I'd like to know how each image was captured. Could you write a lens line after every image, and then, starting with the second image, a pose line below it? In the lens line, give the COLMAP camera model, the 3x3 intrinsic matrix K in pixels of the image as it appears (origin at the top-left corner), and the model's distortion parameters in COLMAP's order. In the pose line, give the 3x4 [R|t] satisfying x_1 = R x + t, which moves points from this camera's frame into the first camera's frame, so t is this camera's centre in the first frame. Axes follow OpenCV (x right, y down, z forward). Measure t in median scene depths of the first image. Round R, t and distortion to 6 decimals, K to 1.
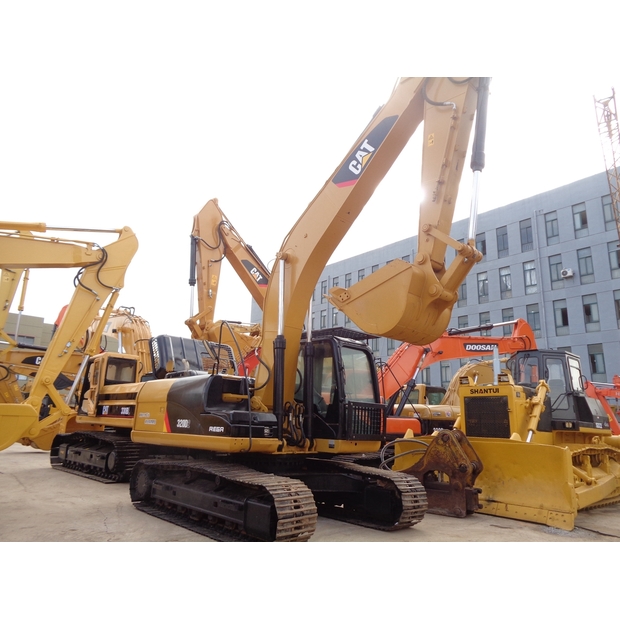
lens RADIAL K [[460.8, 0, 313.2], [0, 460.8, 312.5], [0, 0, 1]] dist [0.001774, 0.000859]
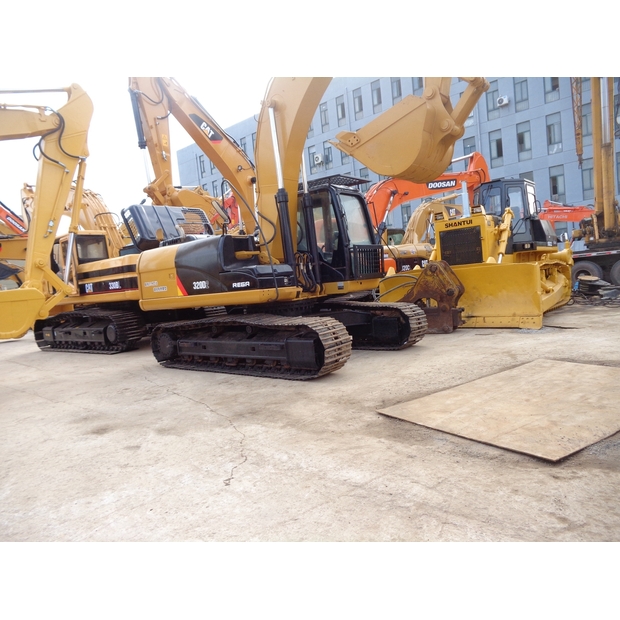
lens RADIAL K [[460.9, 0, 310.0], [0, 460.9, 310.0], [0, 0, 1]] dist [0.002861, -0.000361]
pose [[0.984619, -0.134871, 0.111062, -0.141525], [0.095762, 0.948293, 0.302606, 0.001497], [-0.146132, -0.287316, 0.946623, -0.037742]]
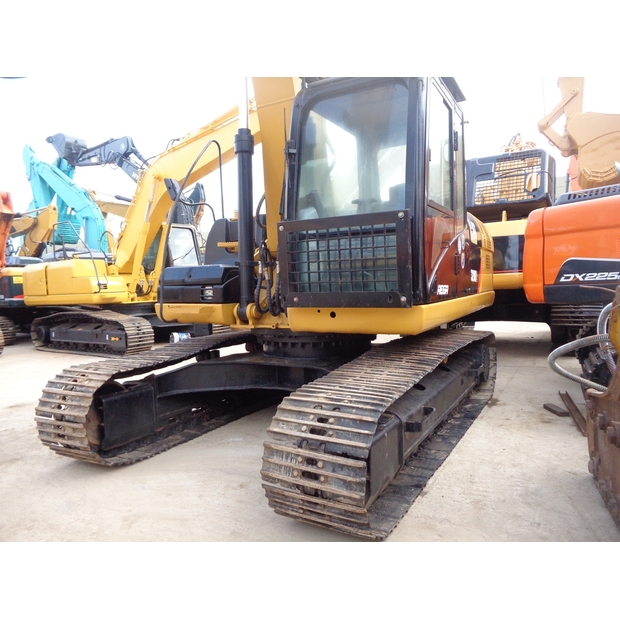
lens RADIAL K [[460.9, 0, 310.0], [0, 460.9, 310.0], [0, 0, 1]] dist [0.002861, -0.000361]
pose [[0.289823, 0.011463, -0.957012, 0.457442], [0.270927, 0.958046, 0.093524, 0.210067], [0.917933, -0.286385, 0.274558, 0.771722]]
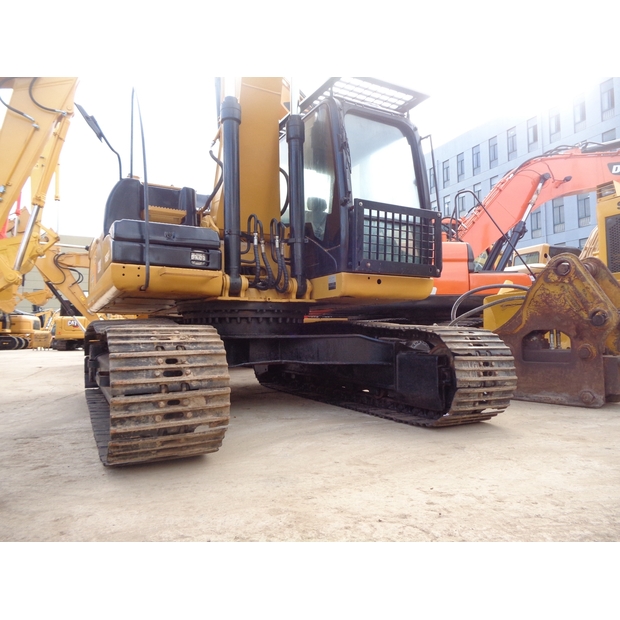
lens RADIAL K [[460.9, 0, 310.0], [0, 460.9, 310.0], [0, 0, 1]] dist [0.002861, -0.000361]
pose [[0.961721, -0.056219, -0.268203, 0.143219], [0.104792, 0.979790, 0.170384, 0.194196], [0.253204, -0.191967, 0.948175, 0.400736]]
